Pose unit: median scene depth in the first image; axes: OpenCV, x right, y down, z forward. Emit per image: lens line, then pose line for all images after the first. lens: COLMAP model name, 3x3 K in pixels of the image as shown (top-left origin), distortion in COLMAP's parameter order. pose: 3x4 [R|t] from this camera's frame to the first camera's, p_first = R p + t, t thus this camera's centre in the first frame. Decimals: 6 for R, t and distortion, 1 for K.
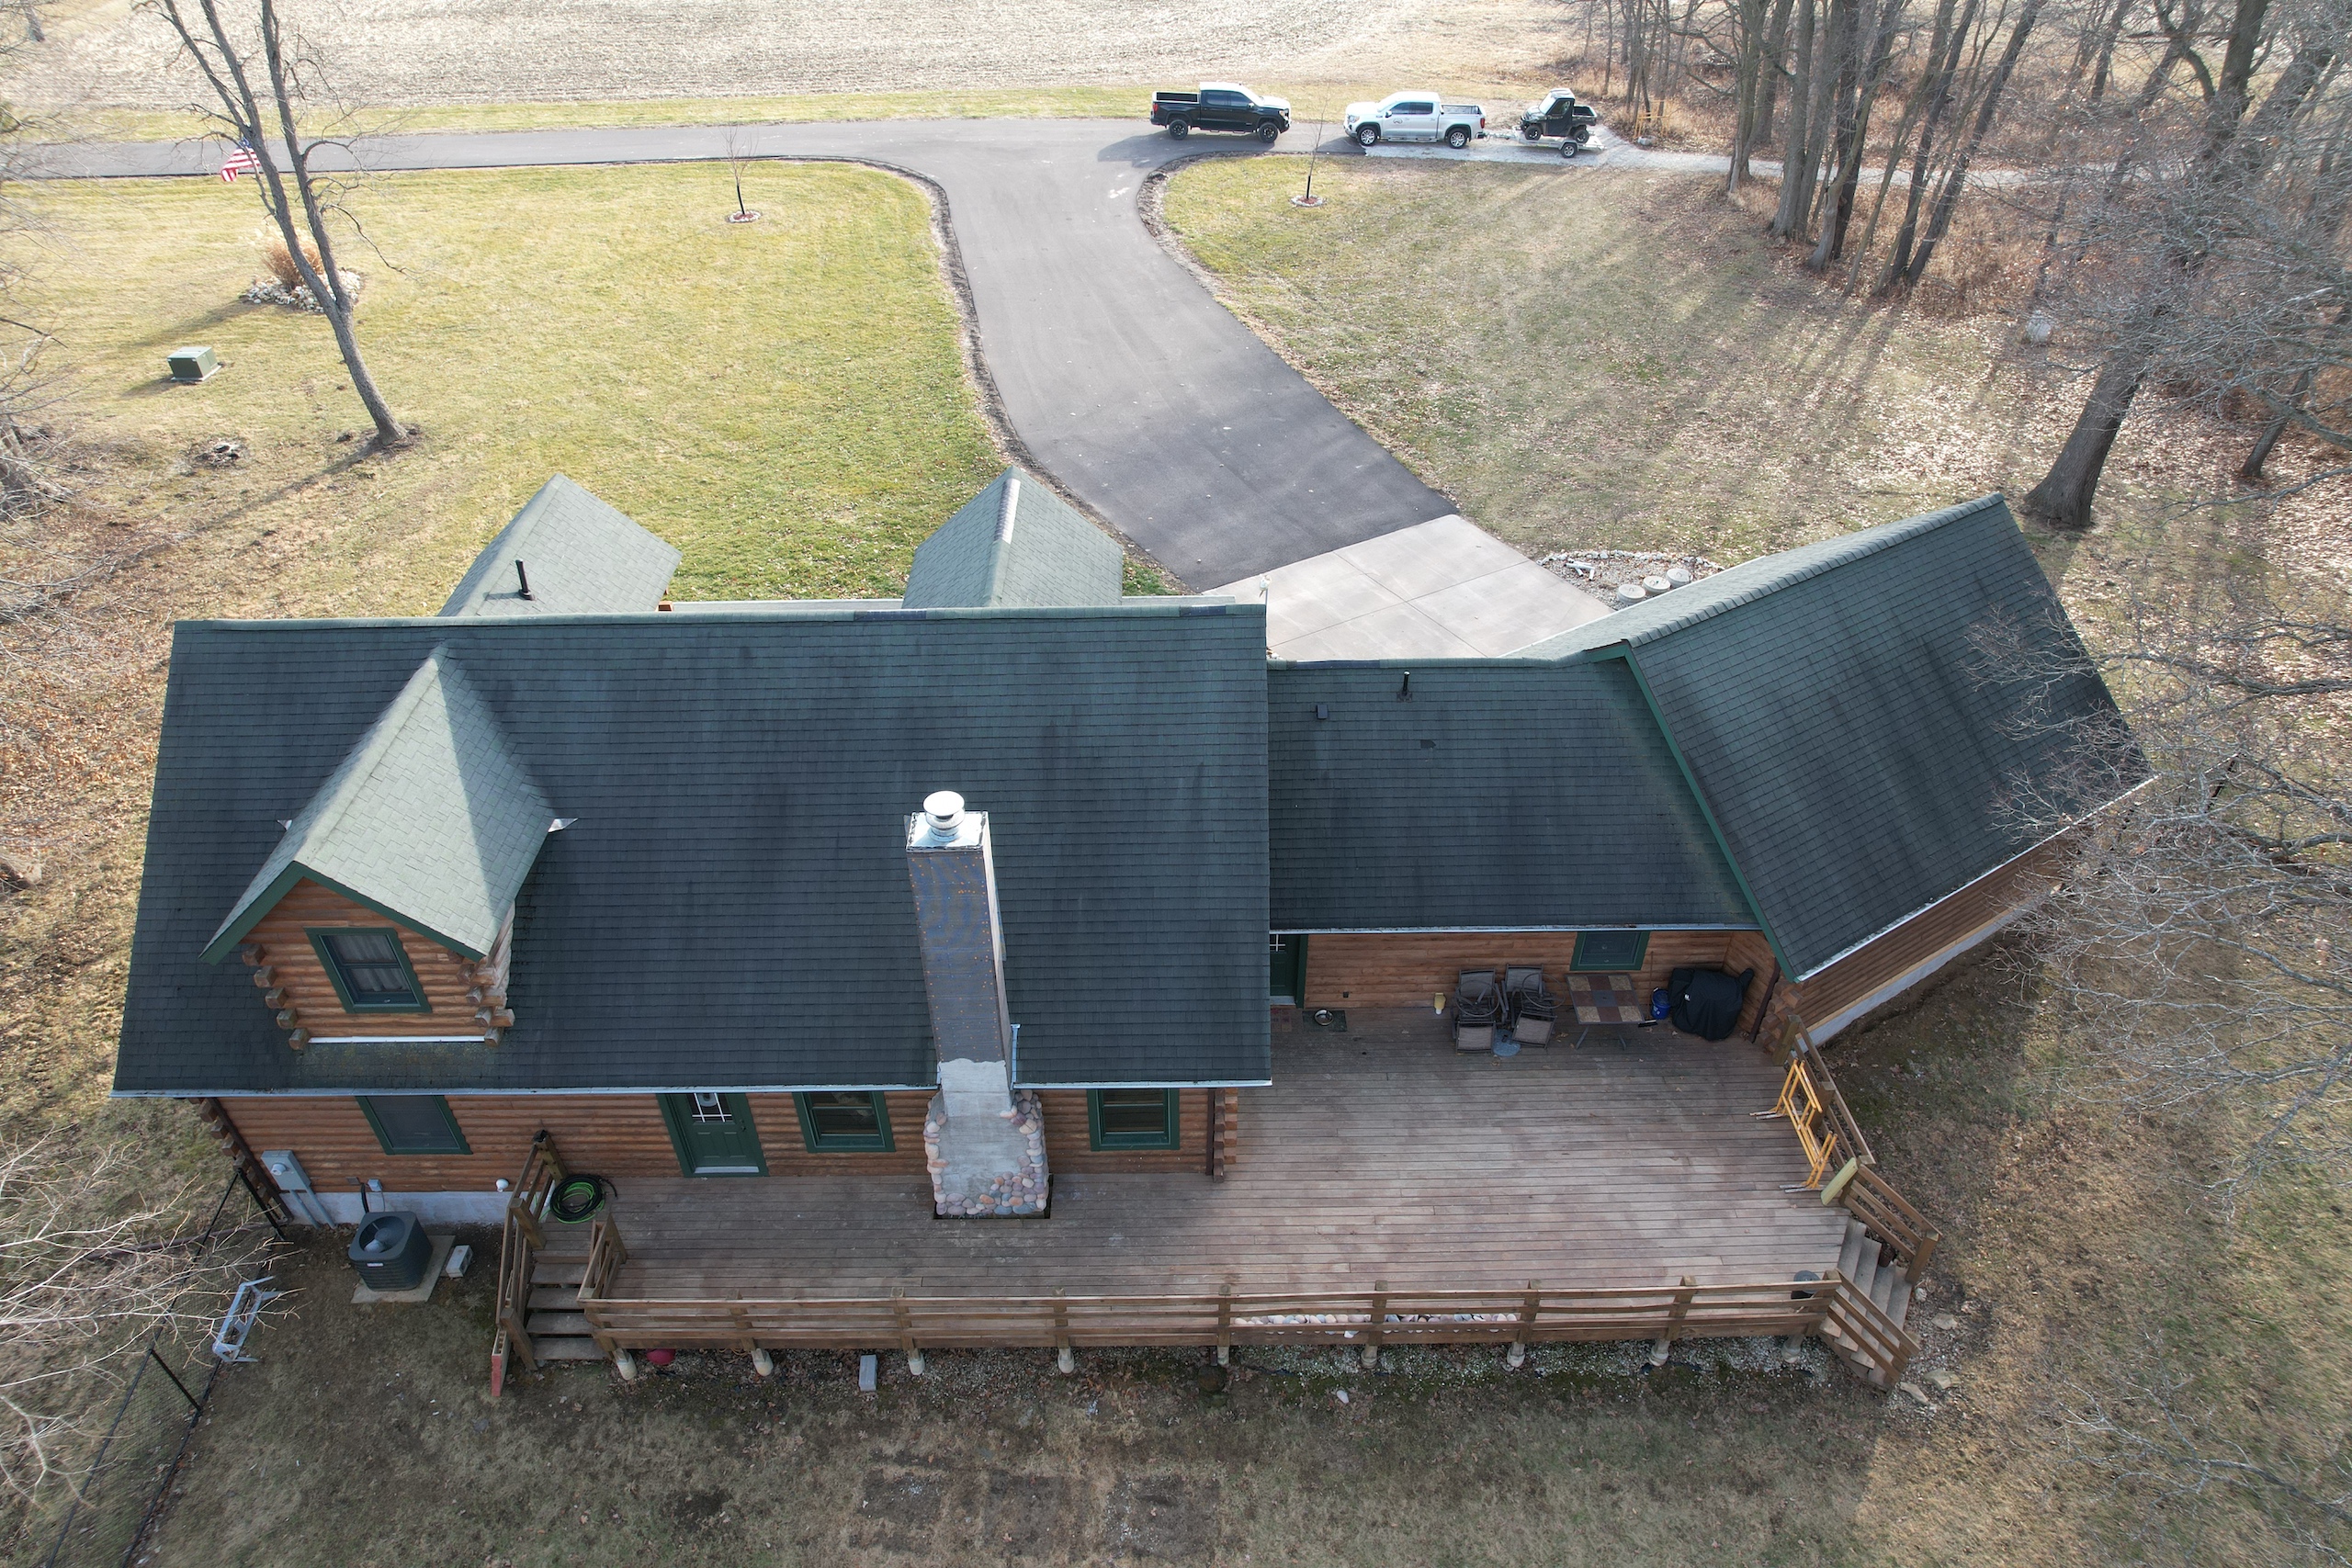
lens RADIAL K [[1499.0, 0, 1182.3], [0, 1499.0, 771.8], [0, 0, 1]] dist [-0.069695, 0.055728]
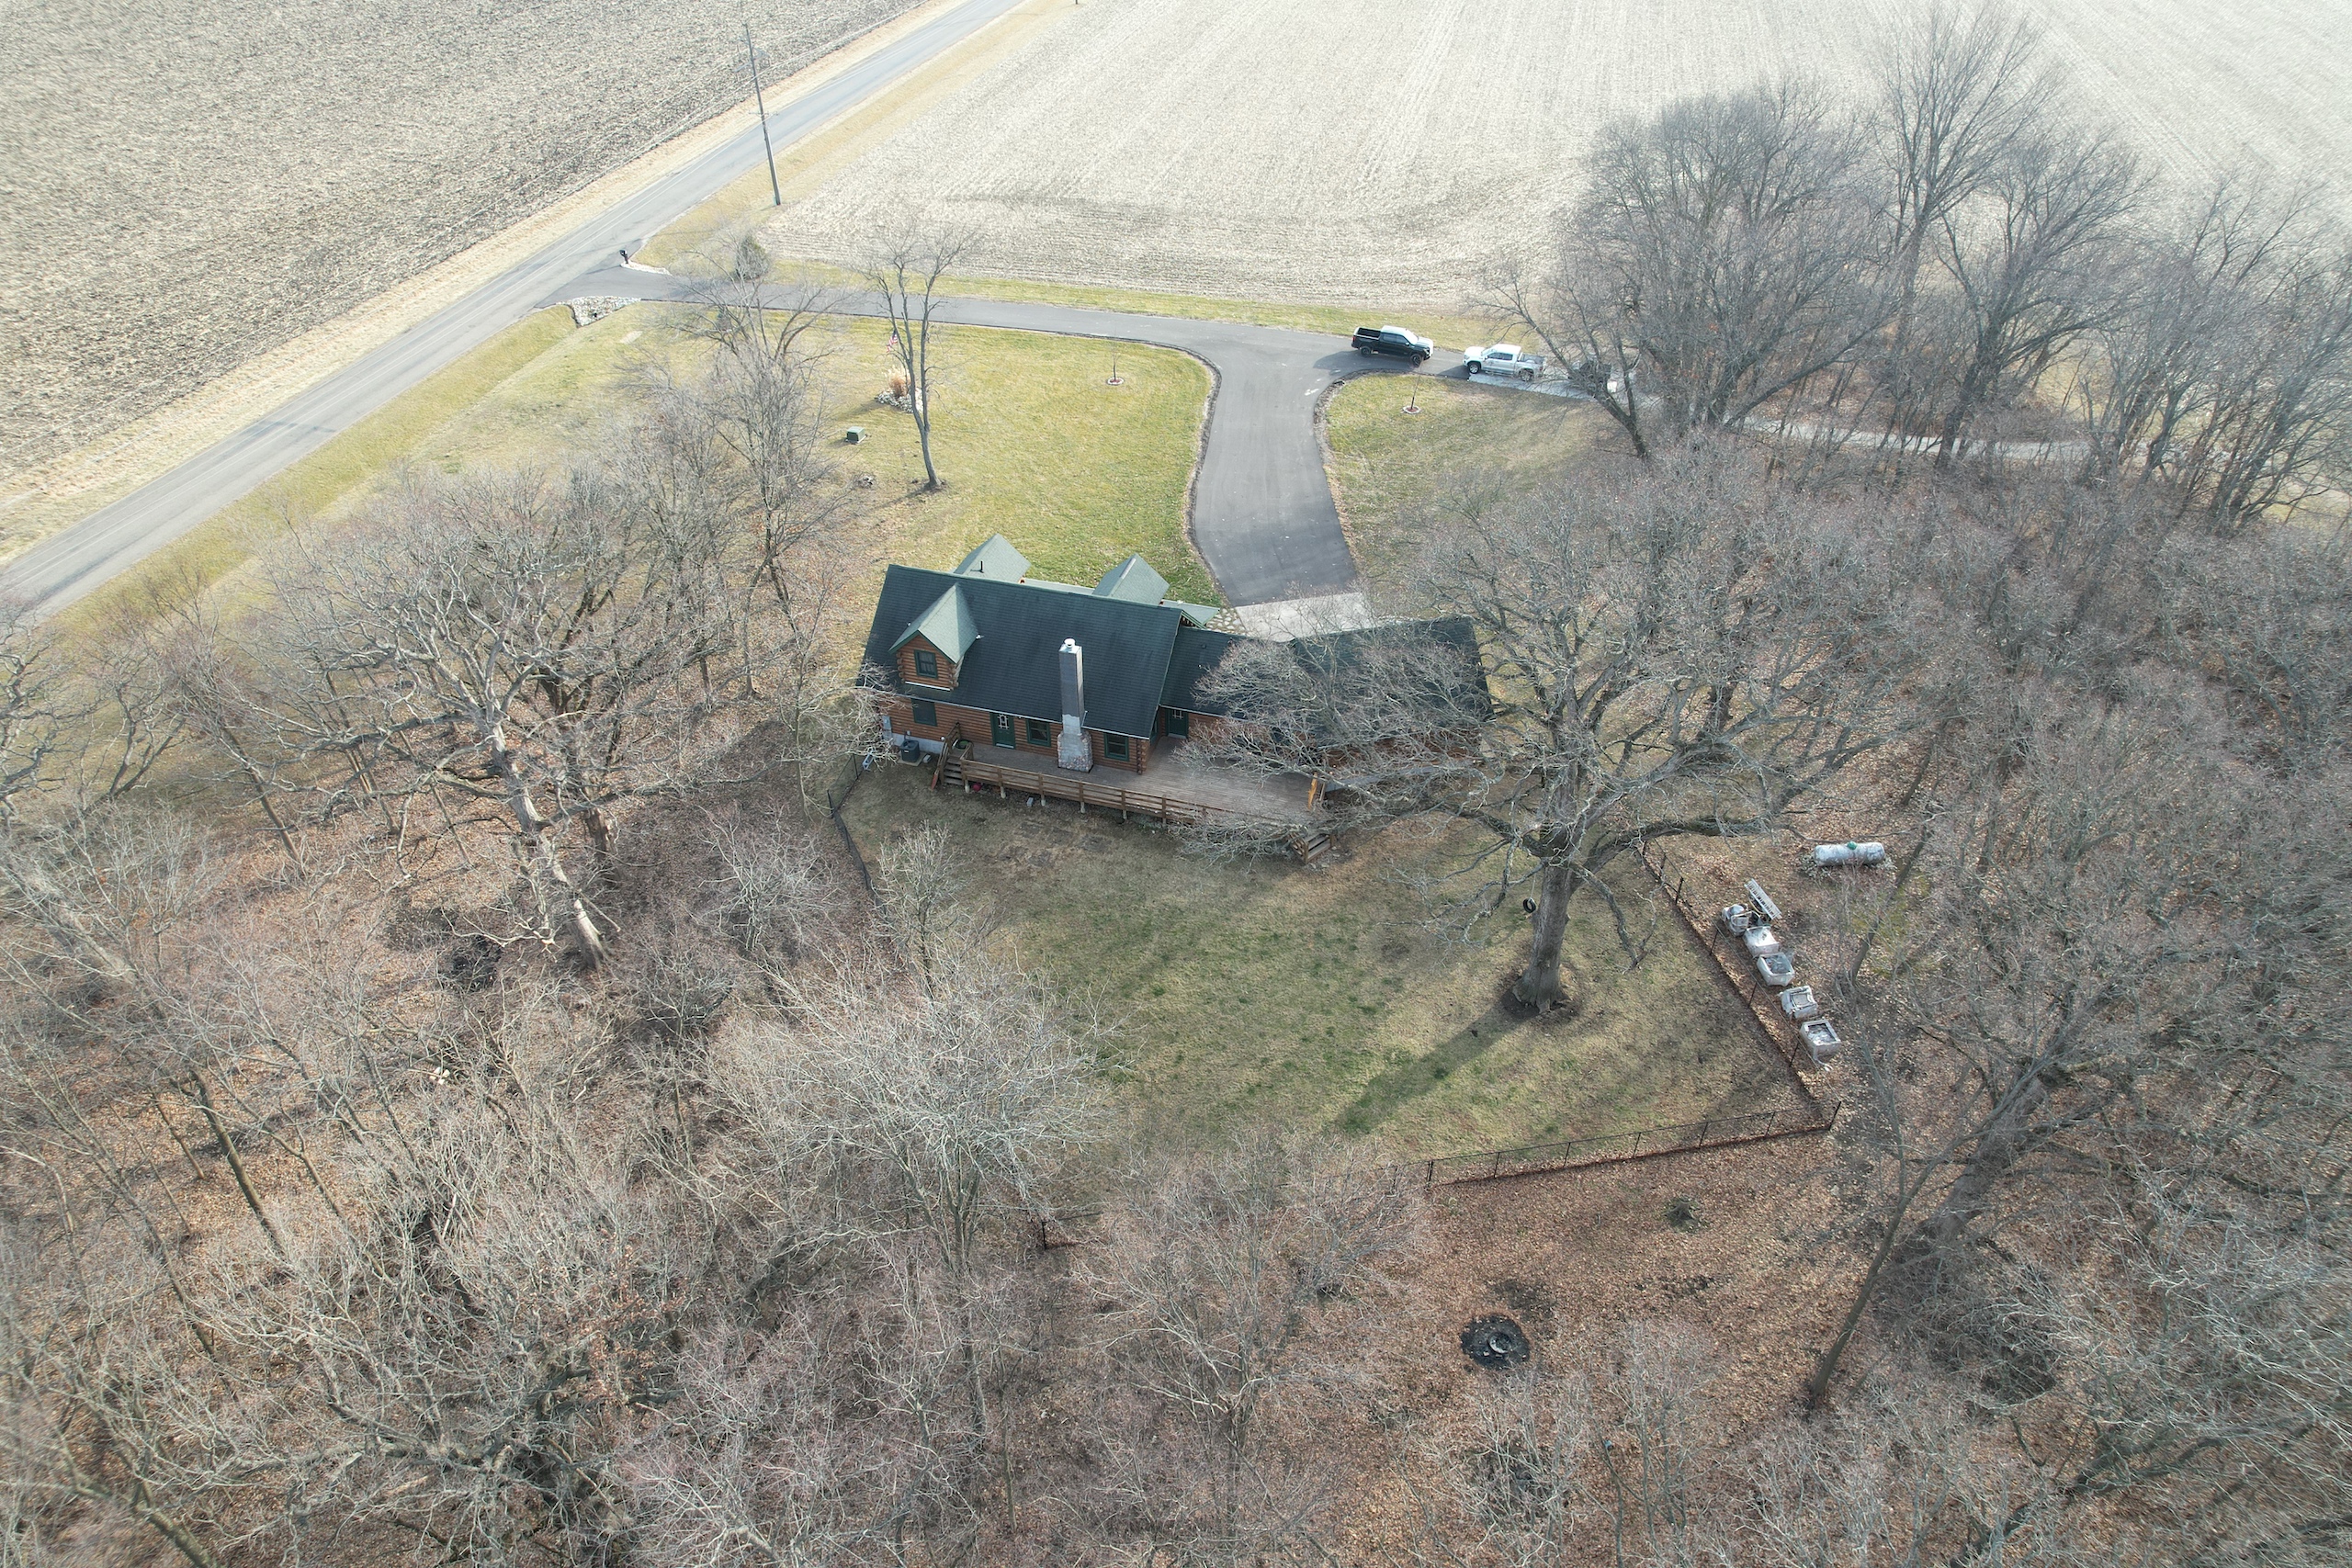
lens RADIAL K [[1499.0, 0, 1182.3], [0, 1499.0, 771.8], [0, 0, 1]] dist [-0.069695, 0.055728]
pose [[0.952566, 0.187345, -0.239833, 0.477561], [-0.188065, 0.981951, 0.020094, 0.093247], [0.239268, 0.025964, 0.970606, -1.166597]]
